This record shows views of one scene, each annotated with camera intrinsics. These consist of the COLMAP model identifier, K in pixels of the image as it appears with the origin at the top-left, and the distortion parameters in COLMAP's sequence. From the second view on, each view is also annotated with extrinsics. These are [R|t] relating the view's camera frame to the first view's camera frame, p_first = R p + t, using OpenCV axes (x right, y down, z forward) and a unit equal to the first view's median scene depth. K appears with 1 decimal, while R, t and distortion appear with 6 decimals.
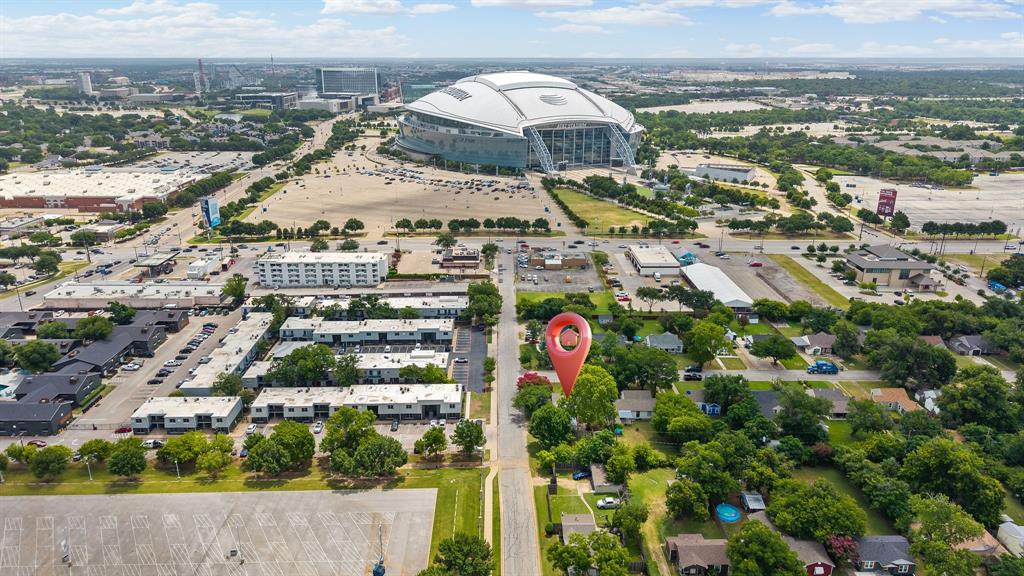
lens RADIAL K [[700.4, 0, 509.5], [0, 700.4, 287.0], [0, 0, 1]] dist [0.023236, -0.002810]
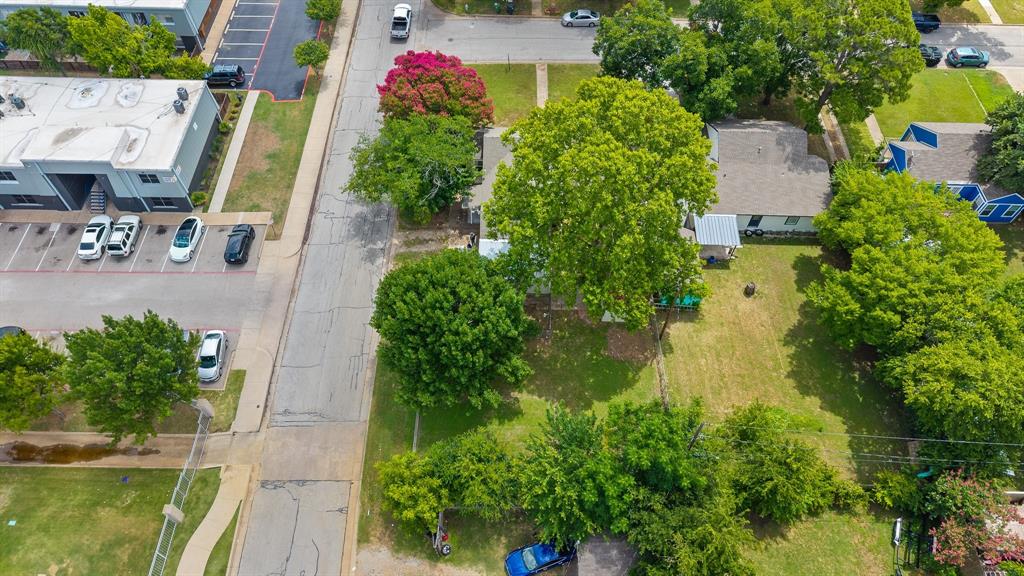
lens RADIAL K [[700.4, 0, 509.5], [0, 700.4, 287.0], [0, 0, 1]] dist [0.023236, -0.002810]
pose [[0.999260, 0.038237, -0.004224, 0.076137], [-0.028510, 0.809803, 0.586008, 0.025341], [0.025828, -0.585454, 0.810294, 0.726319]]
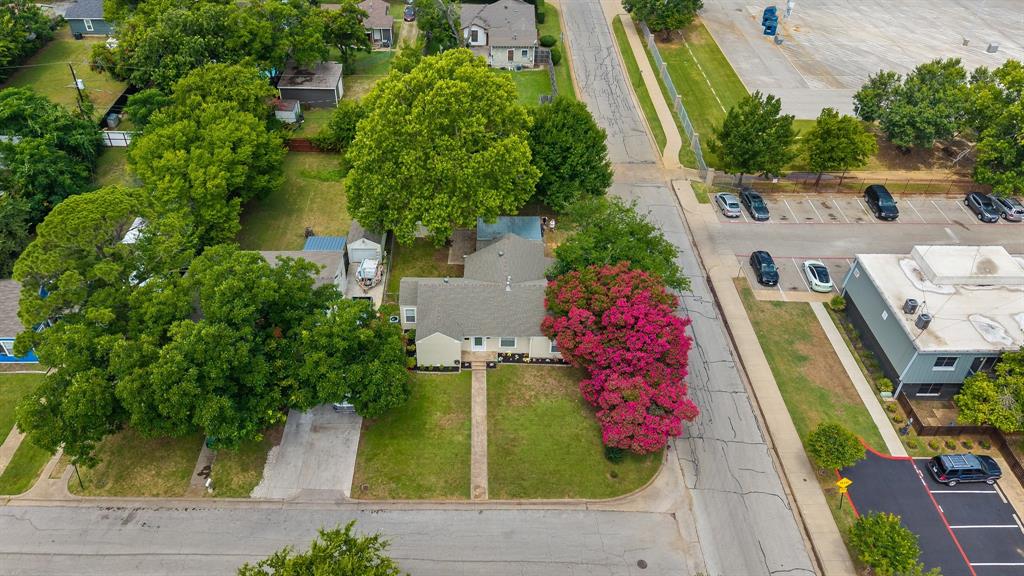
lens RADIAL K [[700.4, 0, 509.5], [0, 700.4, 287.0], [0, 0, 1]] dist [0.023236, -0.002810]
pose [[-0.999975, 0.003008, -0.006401, 0.078429], [-0.003968, 0.510642, 0.859785, -0.085071], [0.005855, 0.859788, -0.510617, 1.155519]]
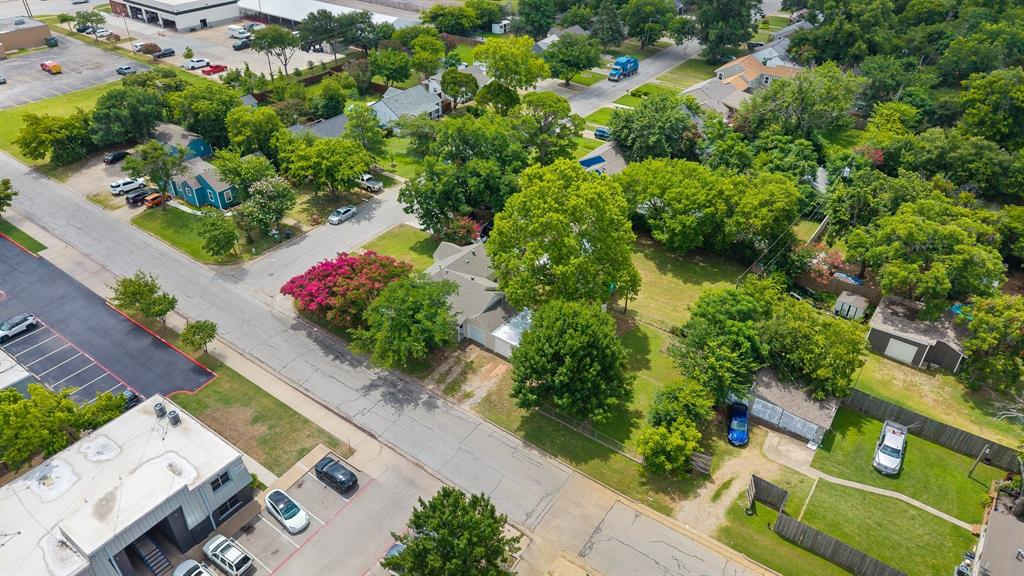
lens RADIAL K [[700.4, 0, 509.5], [0, 700.4, 287.0], [0, 0, 1]] dist [0.023236, -0.002810]
pose [[0.597590, -0.439017, 0.670932, -0.165178], [0.238748, 0.896253, 0.373804, 0.025368], [-0.765431, -0.063198, 0.640407, 0.736320]]
